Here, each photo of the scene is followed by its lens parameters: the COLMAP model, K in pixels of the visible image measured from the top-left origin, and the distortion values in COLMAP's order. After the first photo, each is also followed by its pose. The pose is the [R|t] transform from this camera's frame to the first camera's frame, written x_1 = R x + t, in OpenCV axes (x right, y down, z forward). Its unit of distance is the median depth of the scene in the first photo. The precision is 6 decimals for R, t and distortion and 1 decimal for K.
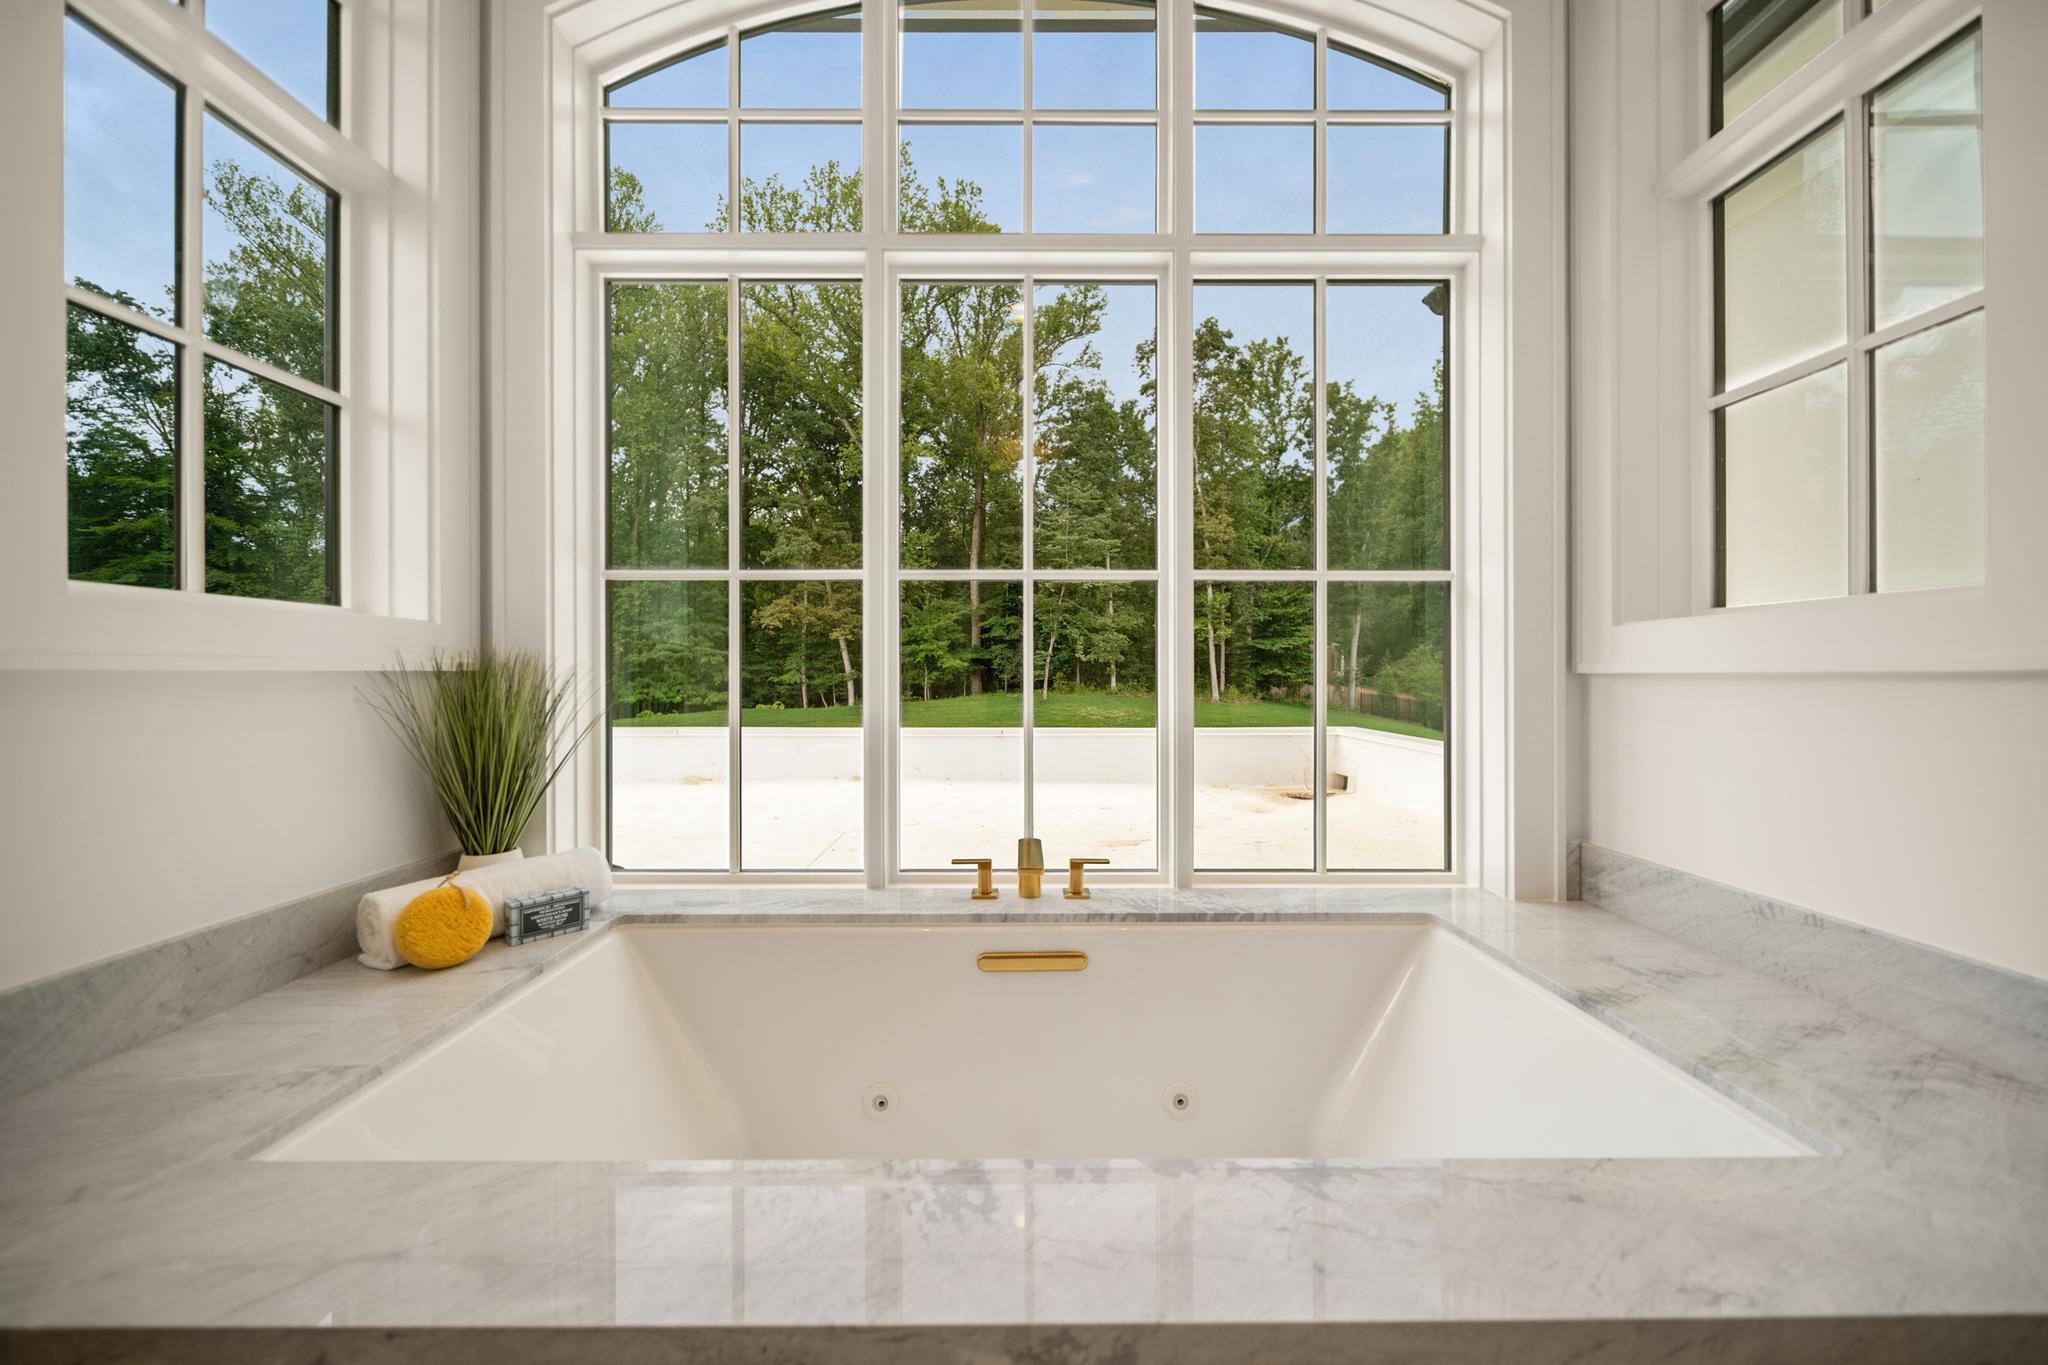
lens RADIAL K [[726.2, 0, 1019.4], [0, 726.2, 671.5], [0, 0, 1]] dist [-0.000430, -0.000064]
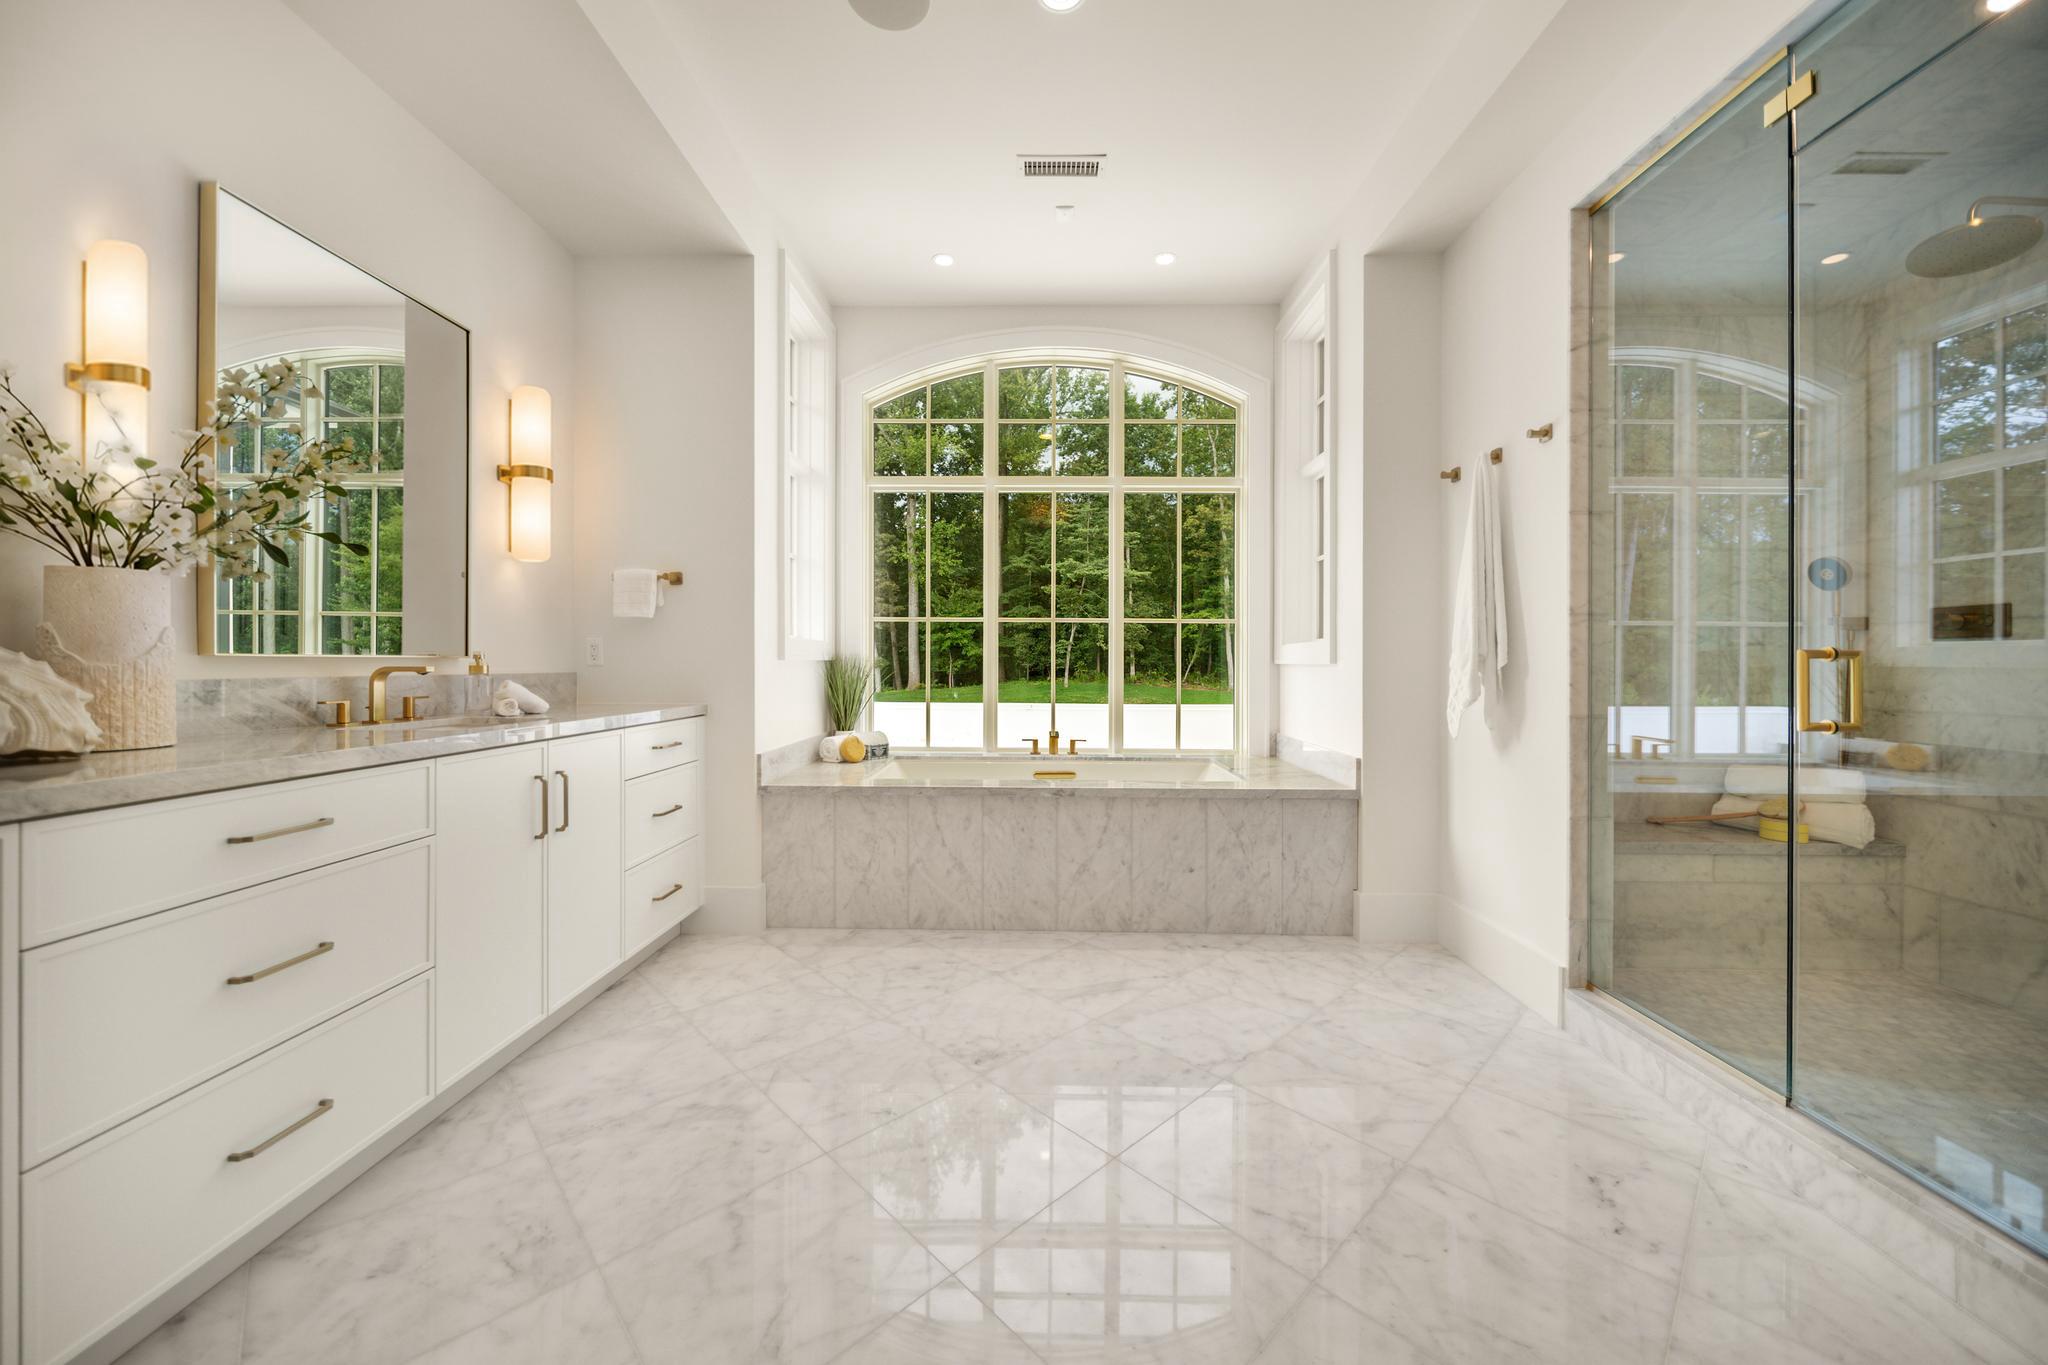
lens RADIAL K [[753.3, 0, 1023.9], [0, 753.3, 663.0], [0, 0, 1]] dist [0.000771, 0.000074]
pose [[0.999738, 0.005934, -0.022097, -0.029681], [-0.005837, 0.999973, 0.004438, -0.007054], [0.022122, -0.004308, 0.999746, -1.449683]]
